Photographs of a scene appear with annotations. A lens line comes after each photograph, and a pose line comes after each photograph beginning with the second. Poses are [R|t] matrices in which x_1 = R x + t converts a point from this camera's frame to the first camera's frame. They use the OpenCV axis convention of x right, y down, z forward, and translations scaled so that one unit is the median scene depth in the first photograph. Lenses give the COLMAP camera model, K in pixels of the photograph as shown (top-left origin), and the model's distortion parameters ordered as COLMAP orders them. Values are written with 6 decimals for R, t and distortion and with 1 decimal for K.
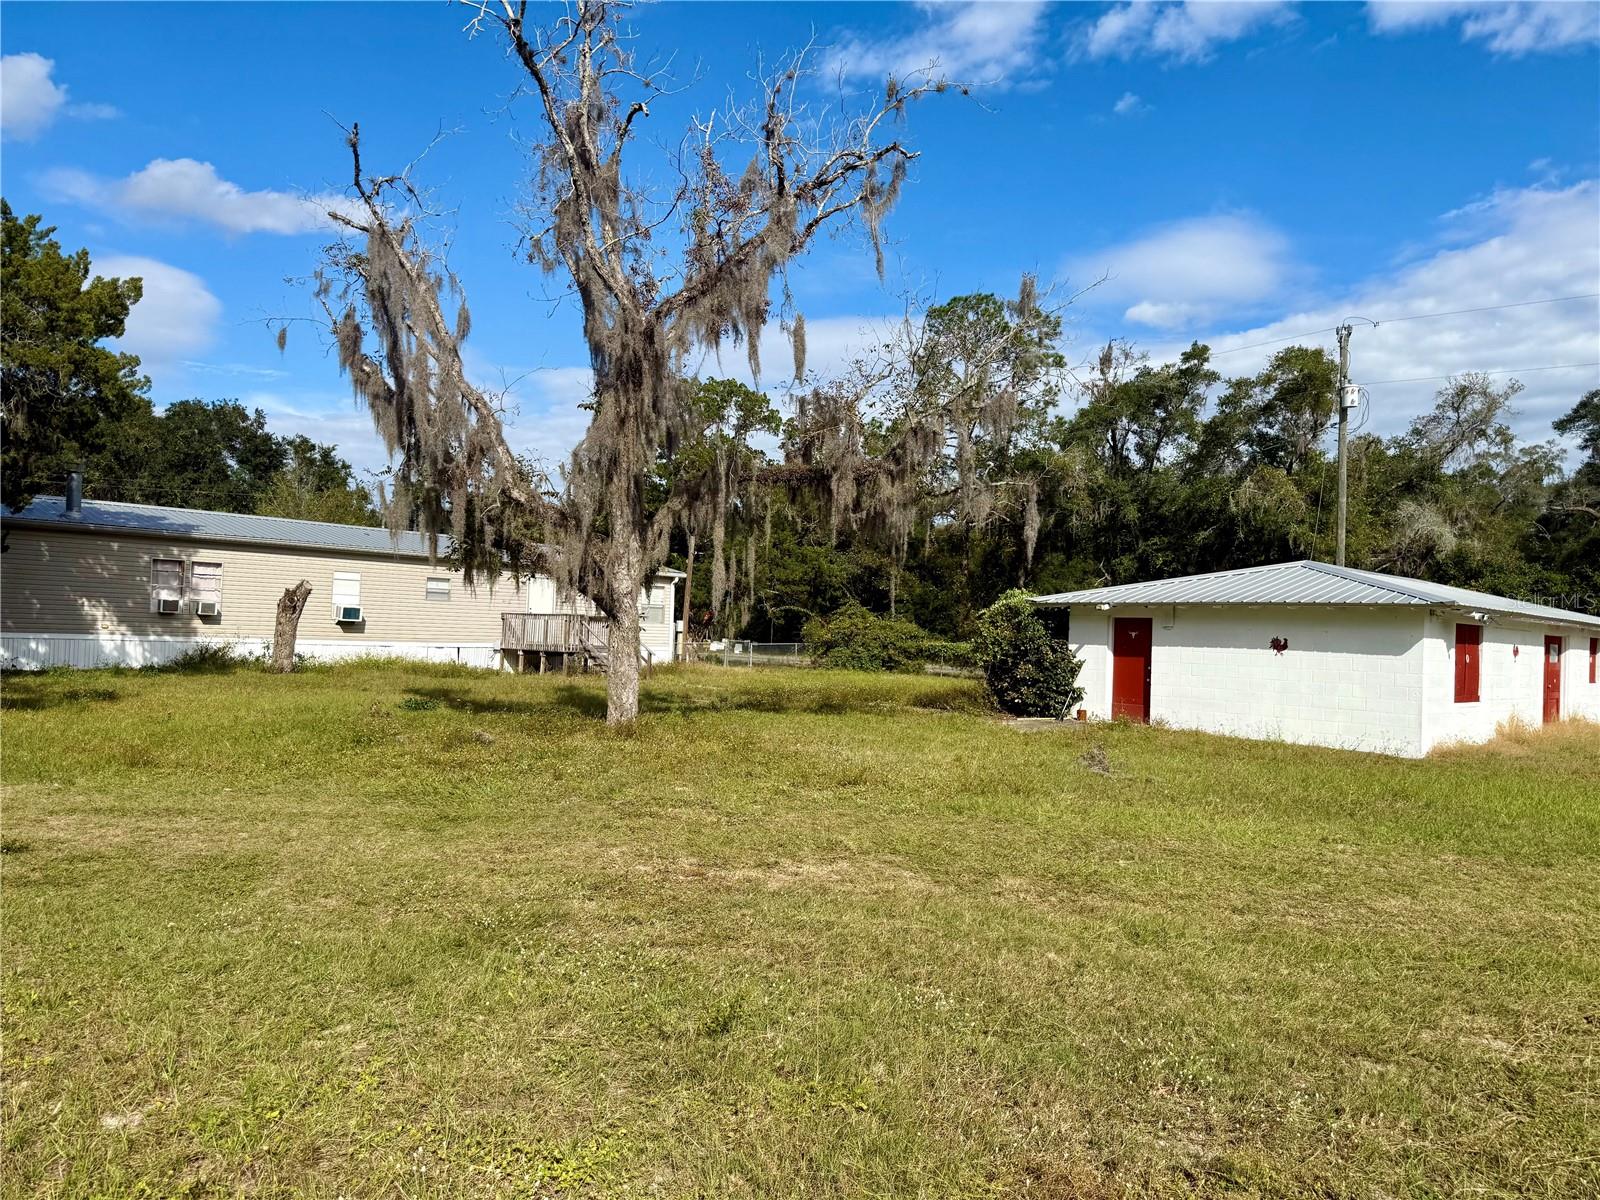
lens RADIAL K [[1134.5, 0, 800.0], [0, 1134.5, 600.0], [0, 0, 1]] dist [-0.002752, -0.002616]
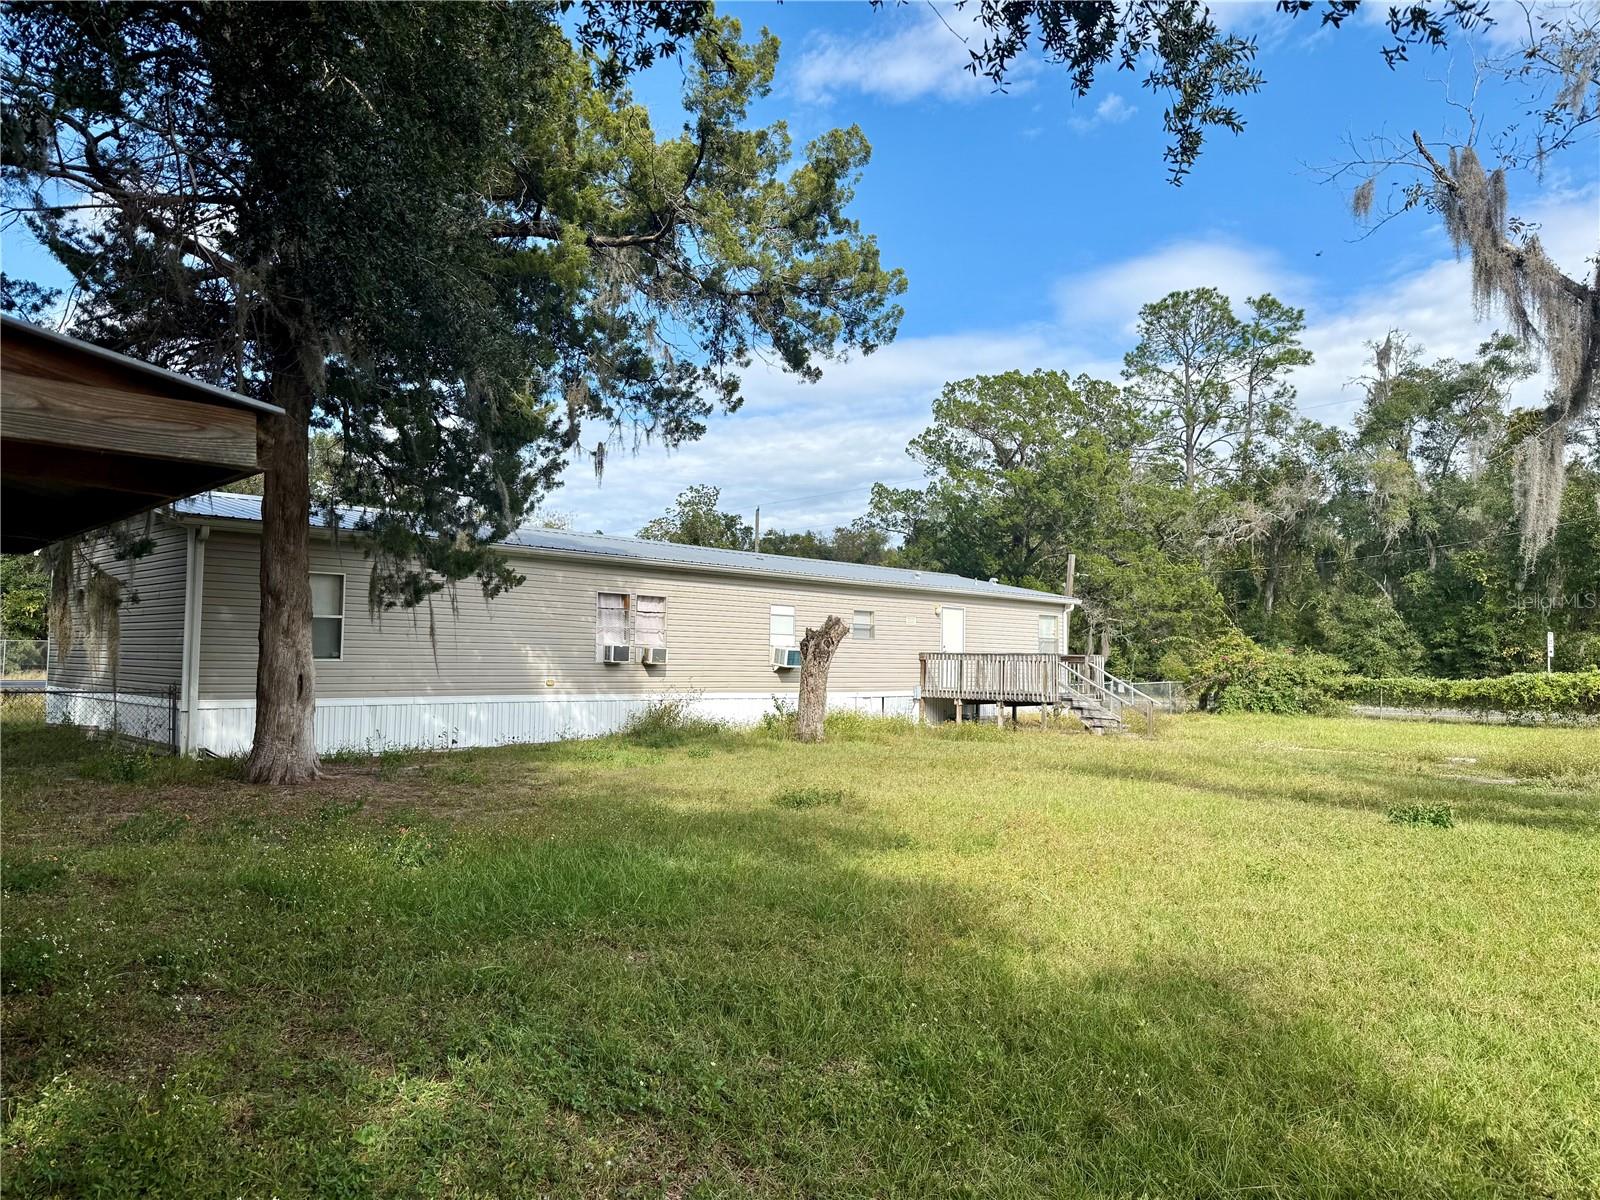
lens RADIAL K [[1143.0, 0, 800.0], [0, 1143.0, 600.0], [0, 0, 1]] dist [0.060254, -0.001284]
pose [[0.998412, -0.013400, 0.054714, -0.472867], [0.014410, 0.999732, -0.018095, -0.015203], [-0.054457, 0.018855, 0.998338, 0.225965]]
